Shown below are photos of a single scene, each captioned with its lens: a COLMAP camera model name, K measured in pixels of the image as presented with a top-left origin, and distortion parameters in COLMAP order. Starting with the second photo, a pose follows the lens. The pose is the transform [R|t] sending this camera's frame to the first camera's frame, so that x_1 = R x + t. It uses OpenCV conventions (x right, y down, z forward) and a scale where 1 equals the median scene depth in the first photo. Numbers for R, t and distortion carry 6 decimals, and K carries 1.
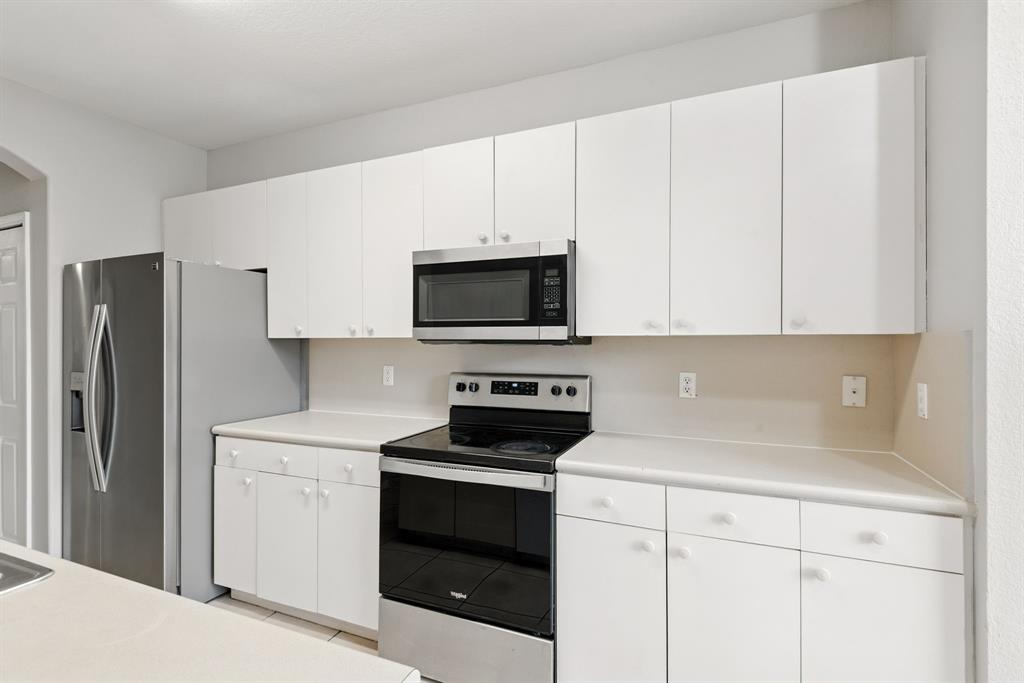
lens RADIAL K [[466.6, 0, 524.5], [0, 466.6, 342.3], [0, 0, 1]] dist [0.019523, -0.008095]
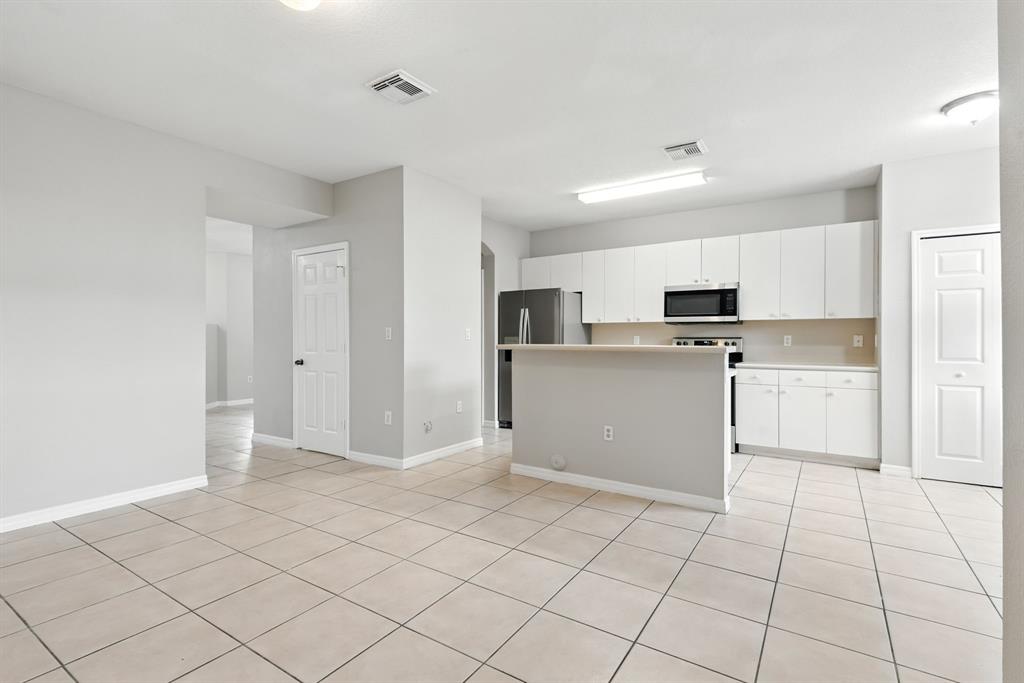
lens RADIAL K [[466.6, 0, 525.9], [0, 466.6, 334.7], [0, 0, 1]] dist [0.019523, -0.008095]
pose [[0.983548, 0.003756, -0.180606, -0.561301], [-0.005427, 0.999947, -0.008760, 0.093631], [0.180563, 0.009596, 0.983517, -1.682284]]
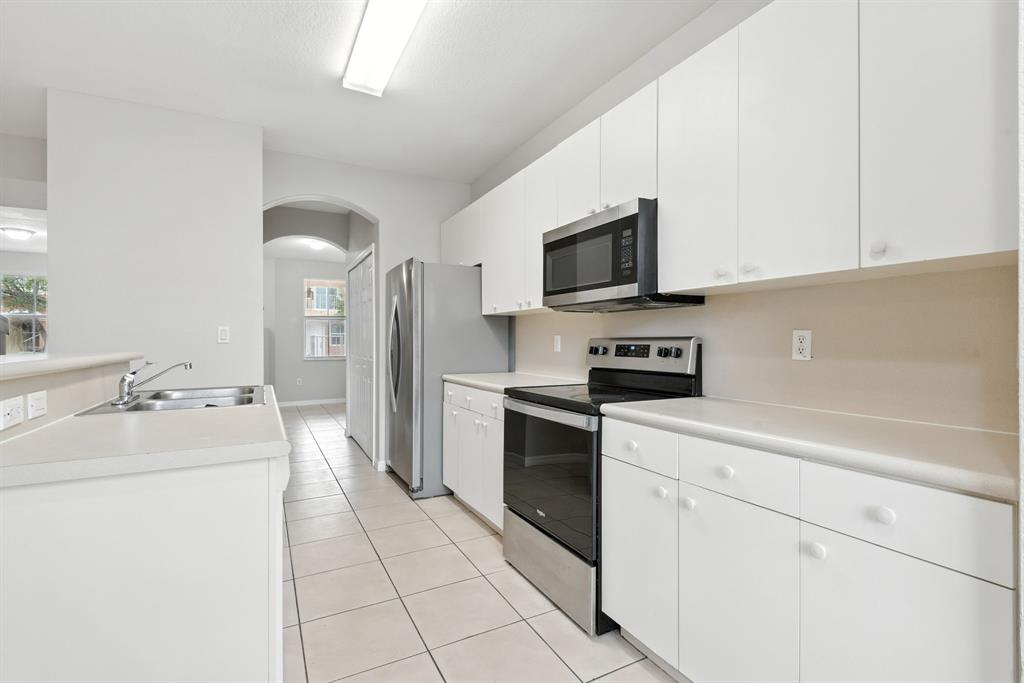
lens RADIAL K [[466.6, 0, 516.9], [0, 466.6, 345.1], [0, 0, 1]] dist [0.019523, -0.008095]
pose [[0.780124, 0.005944, -0.625597, 0.502275], [0.000383, 0.999950, 0.009979, 0.087378], [0.625625, -0.008024, 0.780083, 0.027149]]
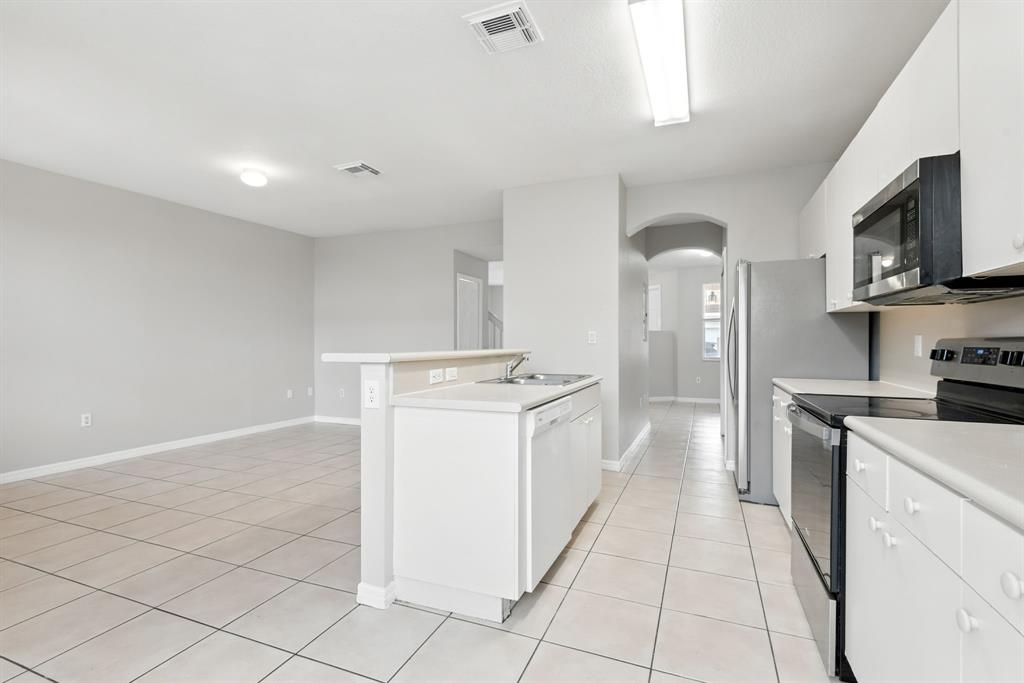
lens RADIAL K [[466.6, 0, 521.7], [0, 466.6, 341.7], [0, 0, 1]] dist [0.019523, -0.008095]
pose [[0.023986, 0.000347, -0.999712, 0.839948], [-0.001106, 0.999999, 0.000321, 0.088508], [0.999712, 0.001098, 0.023986, 0.283272]]
